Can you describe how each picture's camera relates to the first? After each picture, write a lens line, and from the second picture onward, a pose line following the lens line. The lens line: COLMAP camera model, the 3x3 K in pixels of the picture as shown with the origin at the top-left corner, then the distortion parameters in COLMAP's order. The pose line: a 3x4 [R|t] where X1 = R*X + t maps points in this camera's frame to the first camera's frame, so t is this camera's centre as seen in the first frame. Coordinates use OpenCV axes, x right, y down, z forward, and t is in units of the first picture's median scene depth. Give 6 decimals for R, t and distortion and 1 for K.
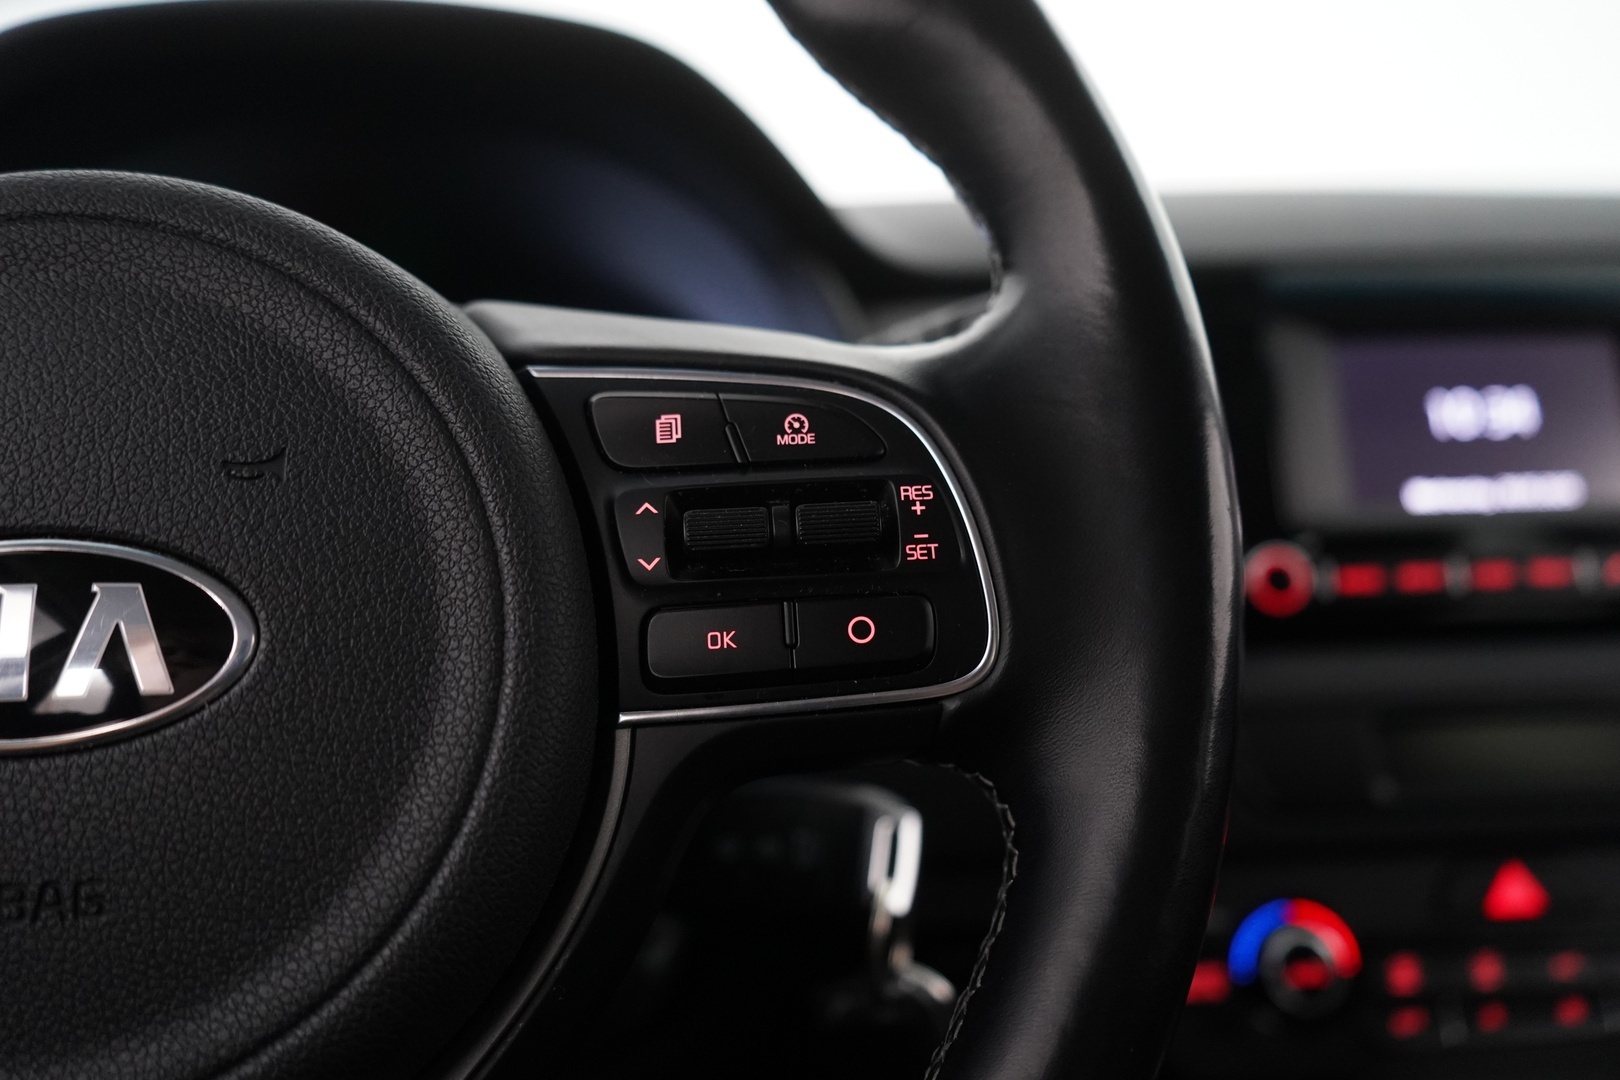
lens RADIAL K [[1295.1, 0, 810.0], [0, 1295.1, 540.0], [0, 0, 1]] dist [0.008048, -0.000063]
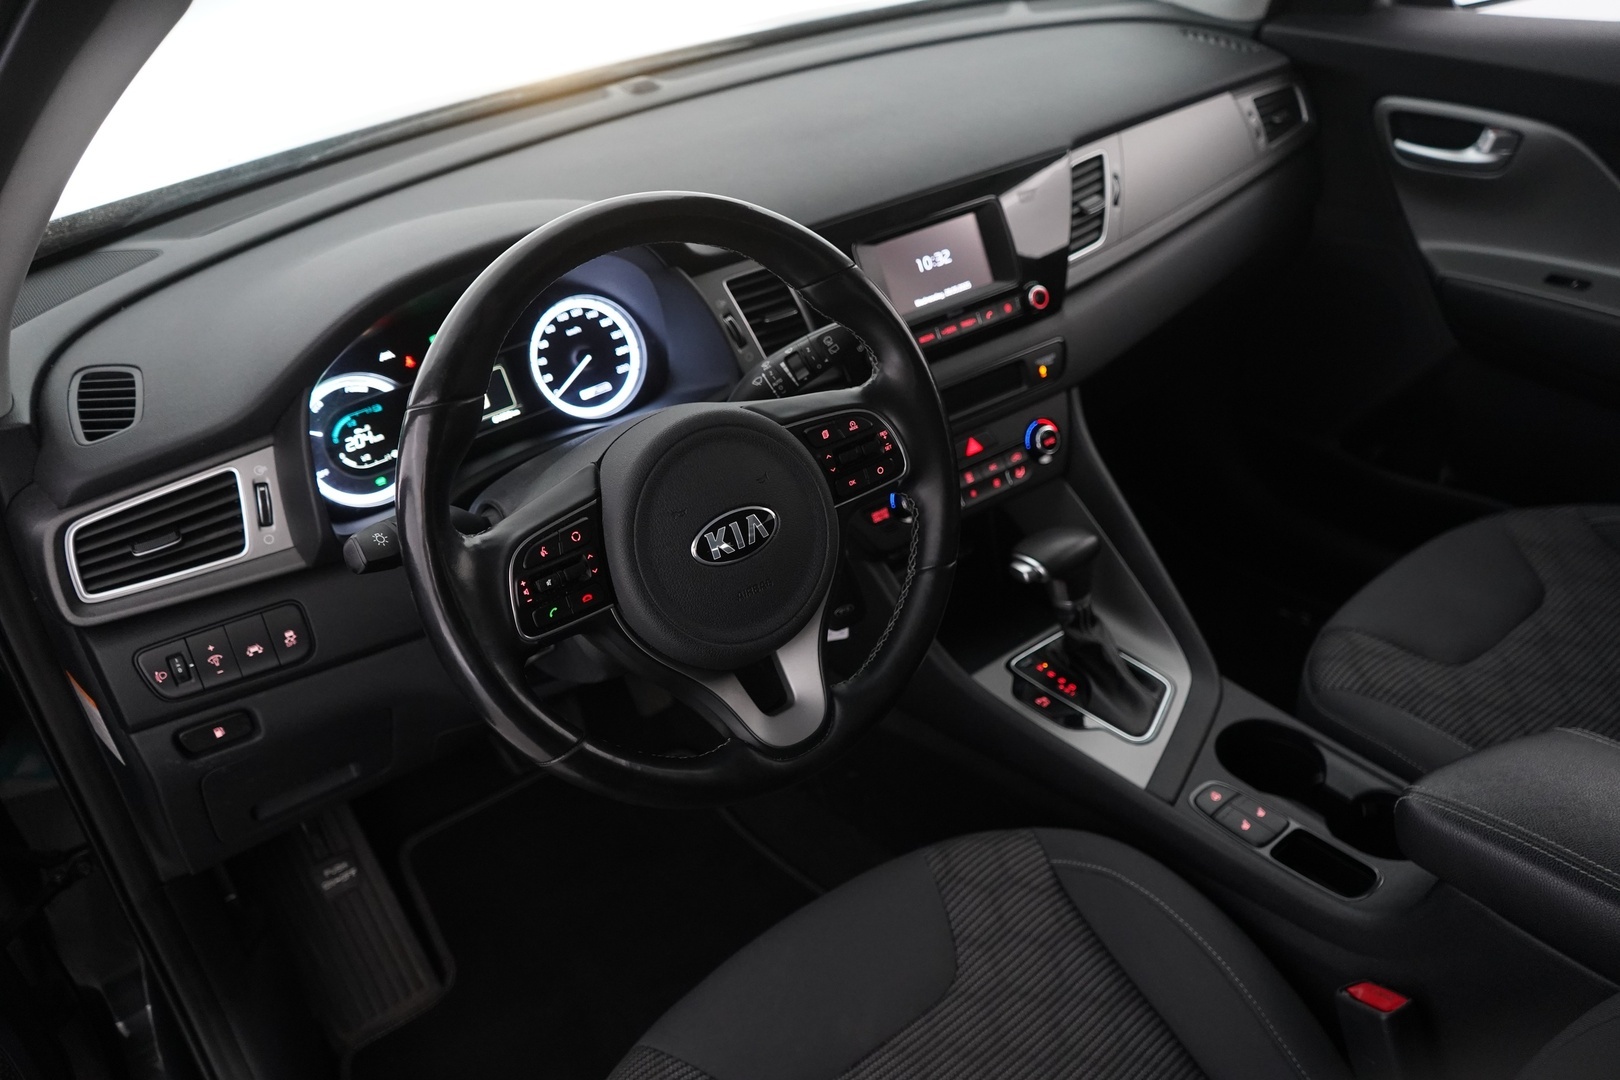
lens RADIAL K [[1320.5, 0, 818.3], [0, 1320.5, 522.2], [0, 0, 1]] dist [0.004979, 0.001399]
pose [[0.860707, -0.303352, 0.408854, -1.887705], [0.159389, 0.923282, 0.349494, -1.271268], [-0.483507, -0.235645, 0.843026, -2.471456]]
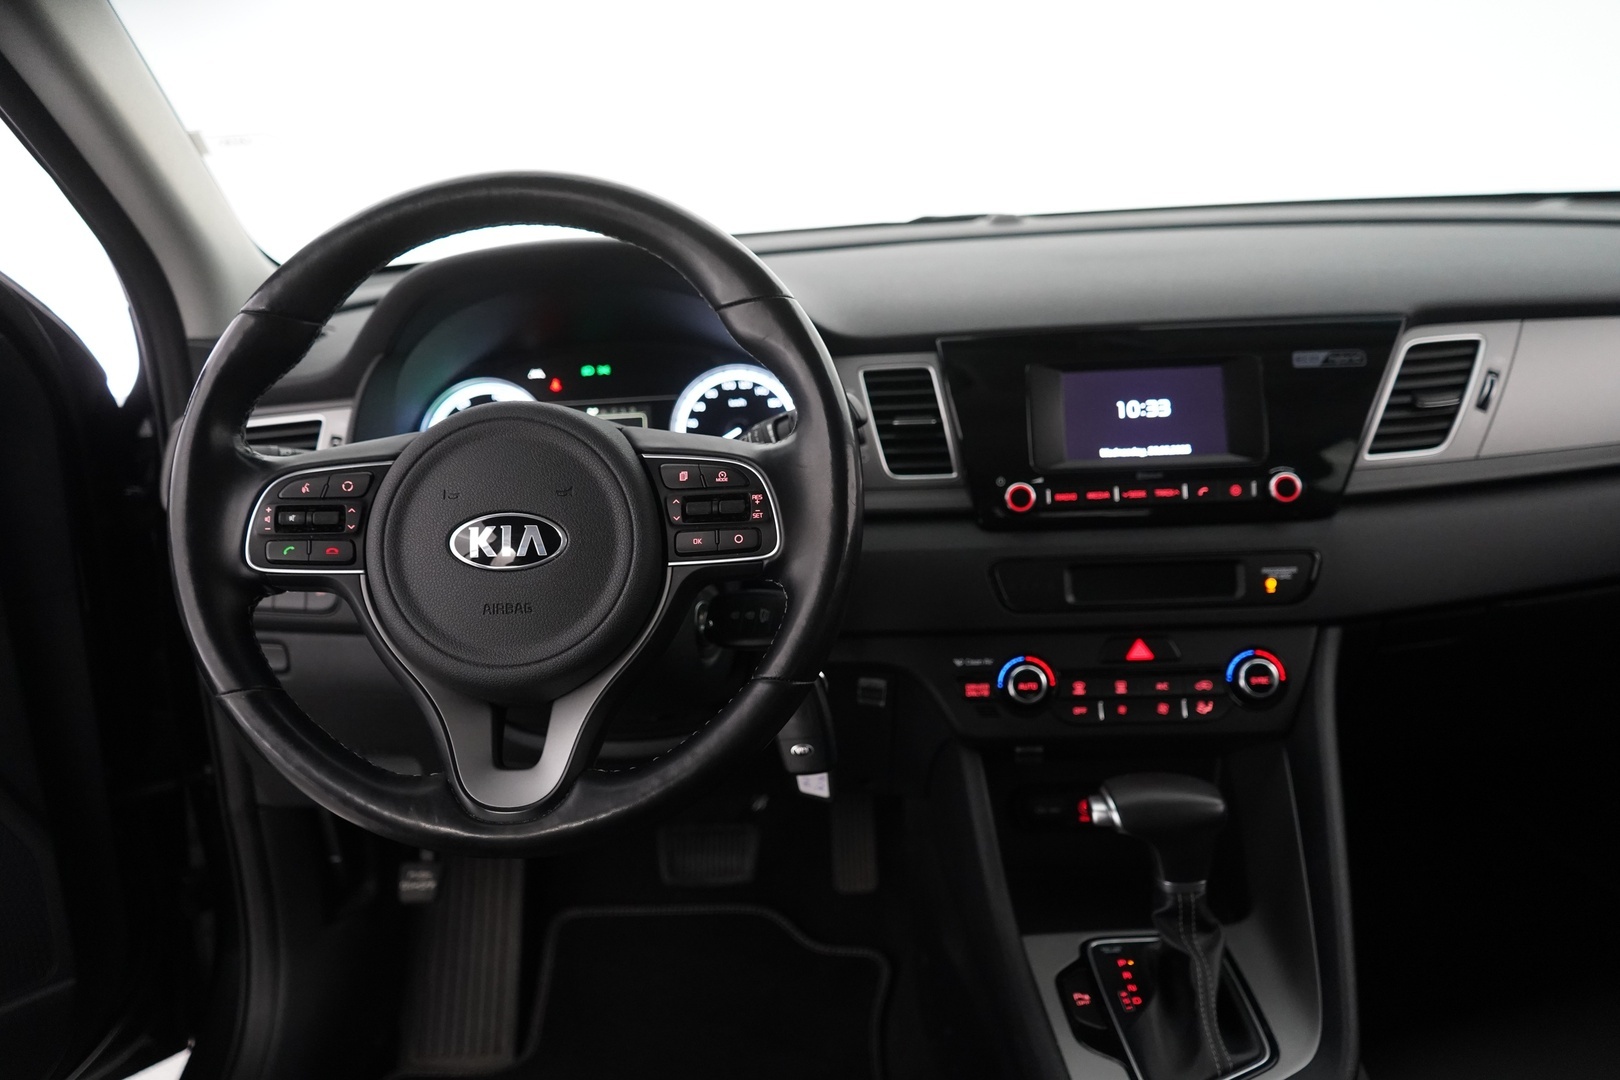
lens RADIAL K [[1320.5, 0, 818.3], [0, 1320.5, 522.2], [0, 0, 1]] dist [0.004979, 0.001399]
pose [[0.992343, 0.012222, -0.122906, 0.657446], [0.000176, 0.994951, 0.100361, -0.313343], [0.123512, -0.099614, 0.987331, -2.319346]]
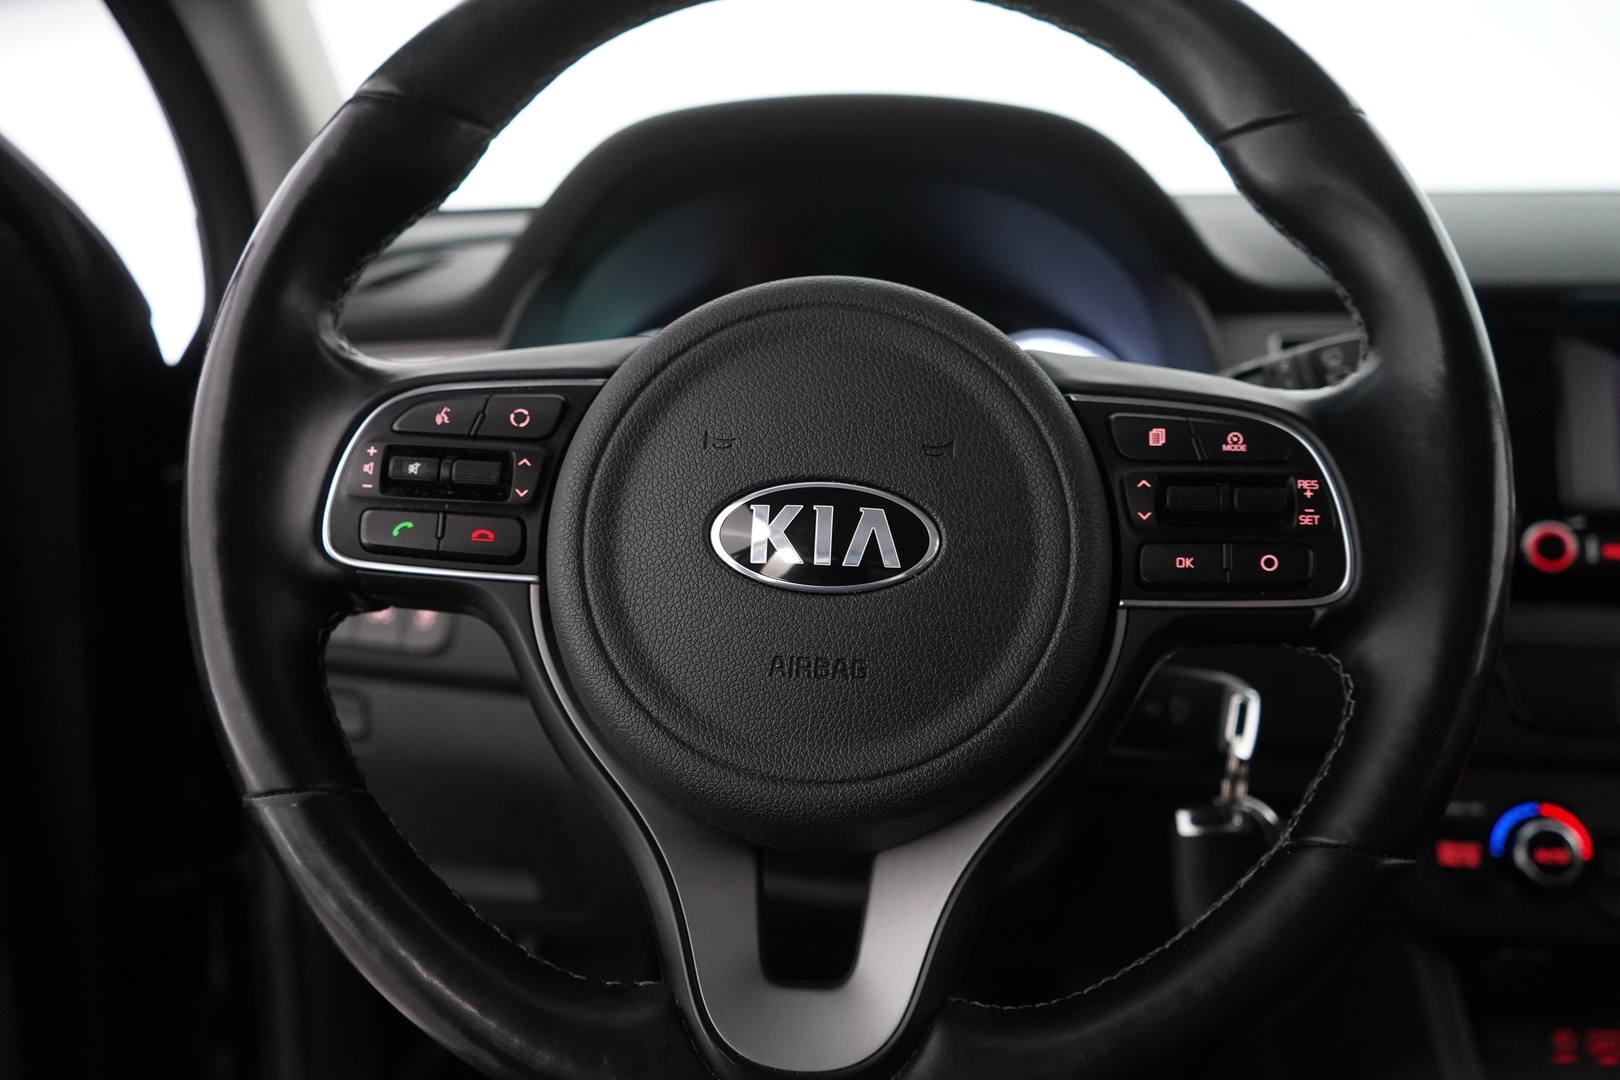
lens RADIAL K [[1295.1, 0, 810.0], [0, 1295.1, 540.0], [0, 0, 1]] dist [0.008048, -0.000063]
pose [[0.982711, 0.071152, -0.170930, -0.263654], [-0.063048, 0.996635, 0.052385, -0.012243], [0.174082, -0.040702, 0.983890, -0.779173]]
